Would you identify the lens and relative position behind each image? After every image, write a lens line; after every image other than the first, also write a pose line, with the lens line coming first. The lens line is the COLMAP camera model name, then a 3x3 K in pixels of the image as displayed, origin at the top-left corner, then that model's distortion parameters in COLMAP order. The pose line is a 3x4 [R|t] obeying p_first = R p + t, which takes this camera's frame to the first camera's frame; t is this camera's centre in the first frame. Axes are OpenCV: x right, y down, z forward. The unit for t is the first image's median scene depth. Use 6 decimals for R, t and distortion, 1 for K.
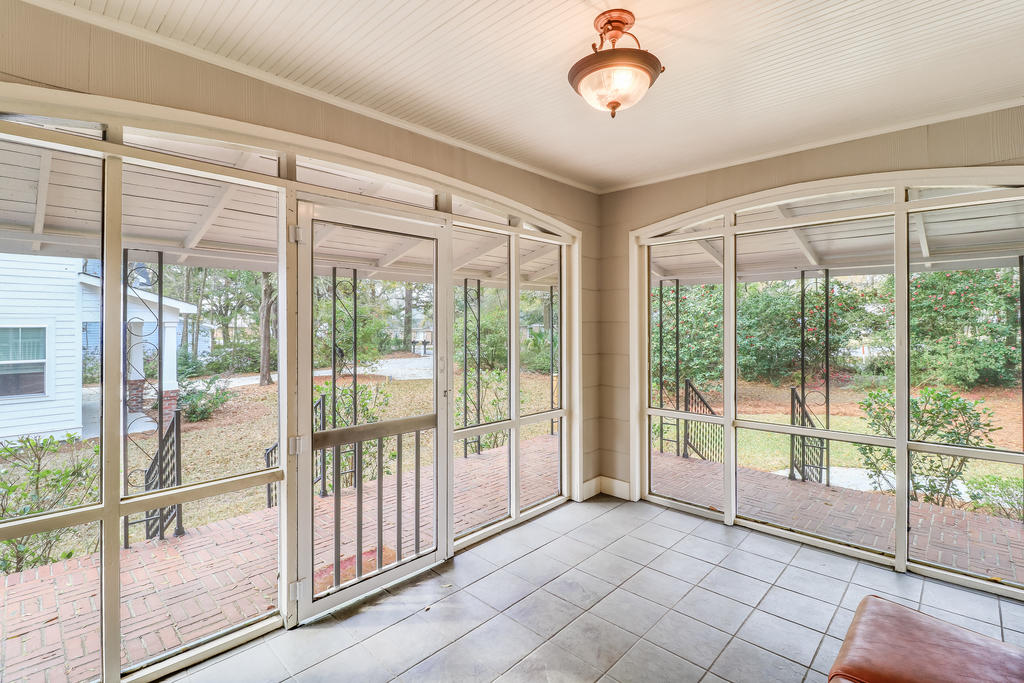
lens RADIAL K [[472.7, 0, 510.1], [0, 472.7, 324.6], [0, 0, 1]] dist [-0.017397, -0.000604]
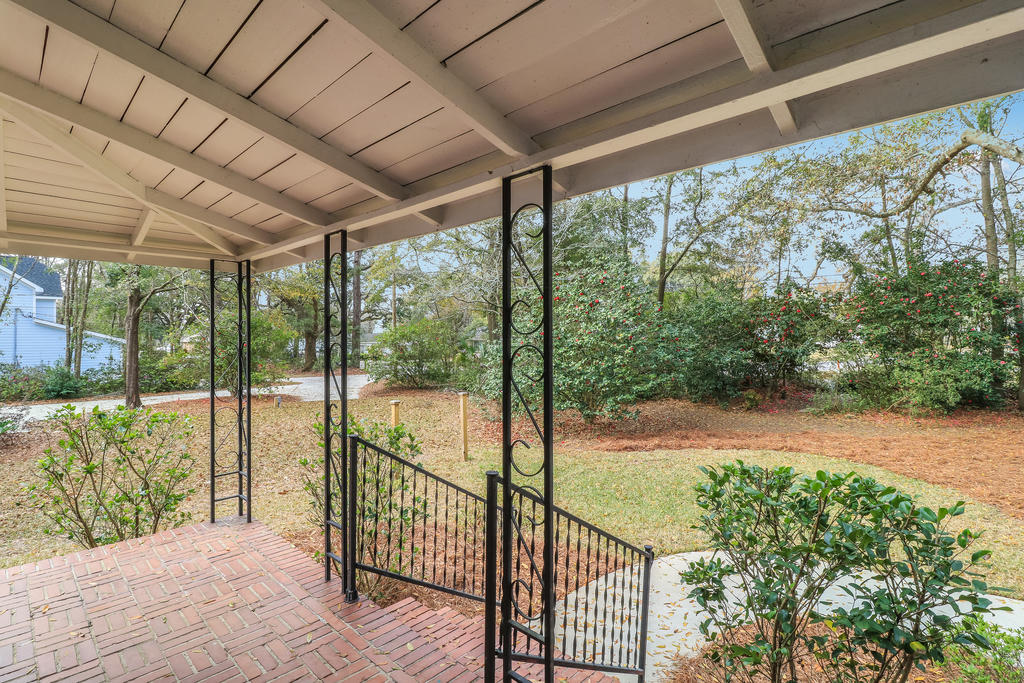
lens RADIAL K [[472.7, 0, 512.2], [0, 472.7, 340.6], [0, 0, 1]] dist [-0.017397, -0.000604]
pose [[0.999691, -0.004324, 0.024497, 0.198895], [0.004247, 0.999986, 0.003229, 0.005719], [-0.024511, -0.003124, 0.999695, 0.199052]]
